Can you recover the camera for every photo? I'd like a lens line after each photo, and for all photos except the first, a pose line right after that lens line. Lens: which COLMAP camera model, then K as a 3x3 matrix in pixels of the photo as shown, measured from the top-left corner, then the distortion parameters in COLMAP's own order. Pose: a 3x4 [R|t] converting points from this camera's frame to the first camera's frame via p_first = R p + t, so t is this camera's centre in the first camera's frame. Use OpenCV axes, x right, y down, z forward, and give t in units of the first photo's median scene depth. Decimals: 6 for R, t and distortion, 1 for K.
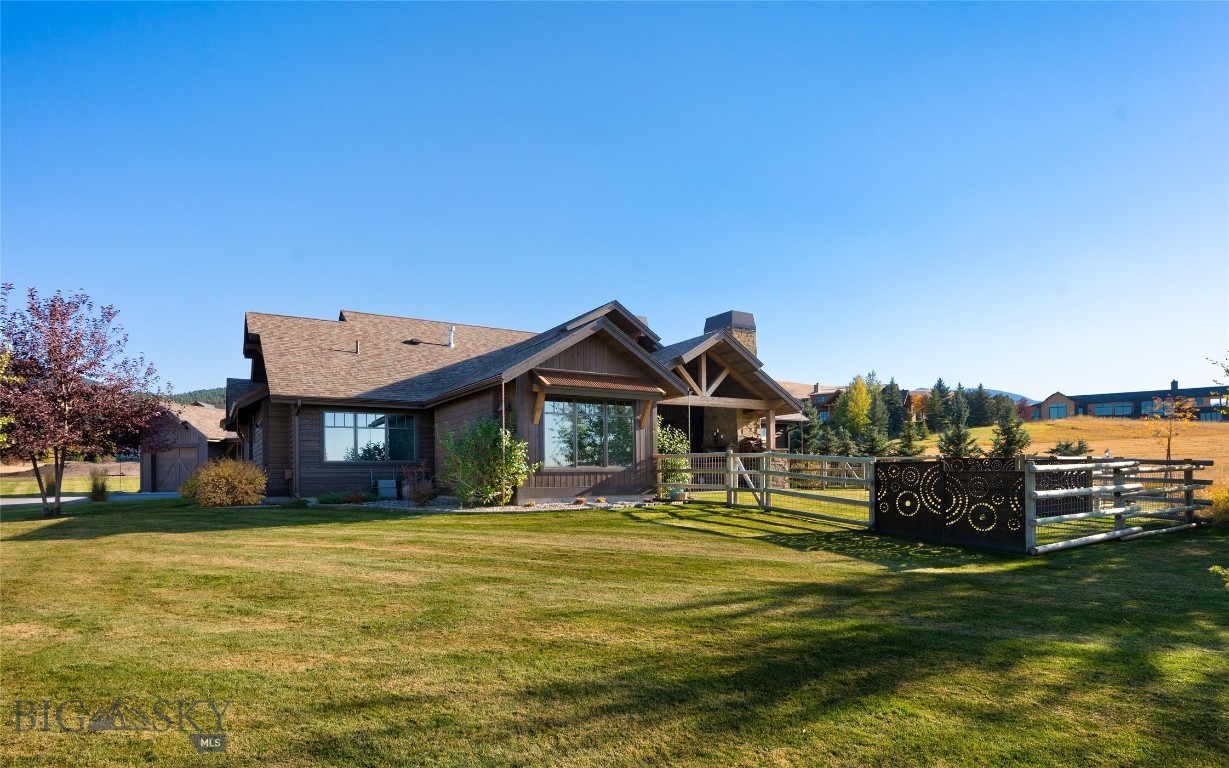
lens RADIAL K [[643.8, 0, 613.3], [0, 643.8, 473.9], [0, 0, 1]] dist [0.000269, -0.000236]
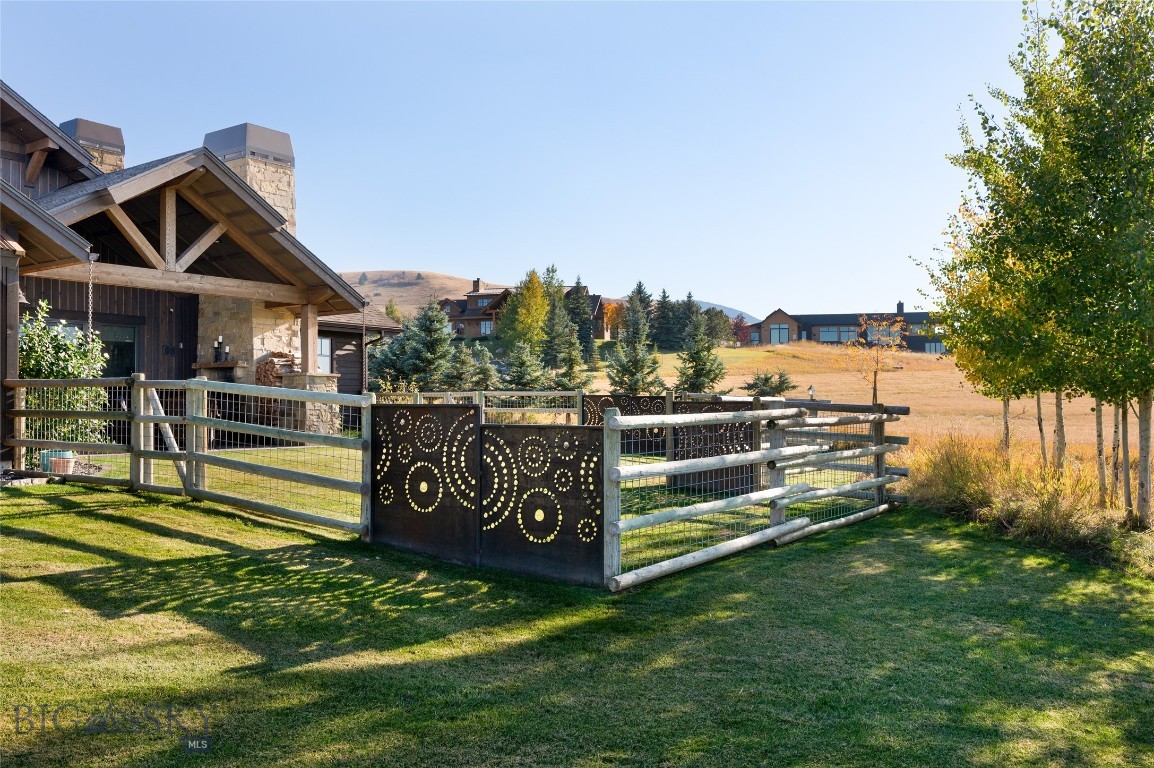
lens RADIAL K [[1017.4, 0, 577.0], [0, 1017.4, 384.0], [0, 0, 1]] dist [-0.008938, -0.000440]
pose [[0.917229, 0.019787, 0.397869, 0.116471], [-0.008317, 0.999499, -0.030534, -0.005291], [-0.398274, 0.024698, 0.916934, 0.103310]]
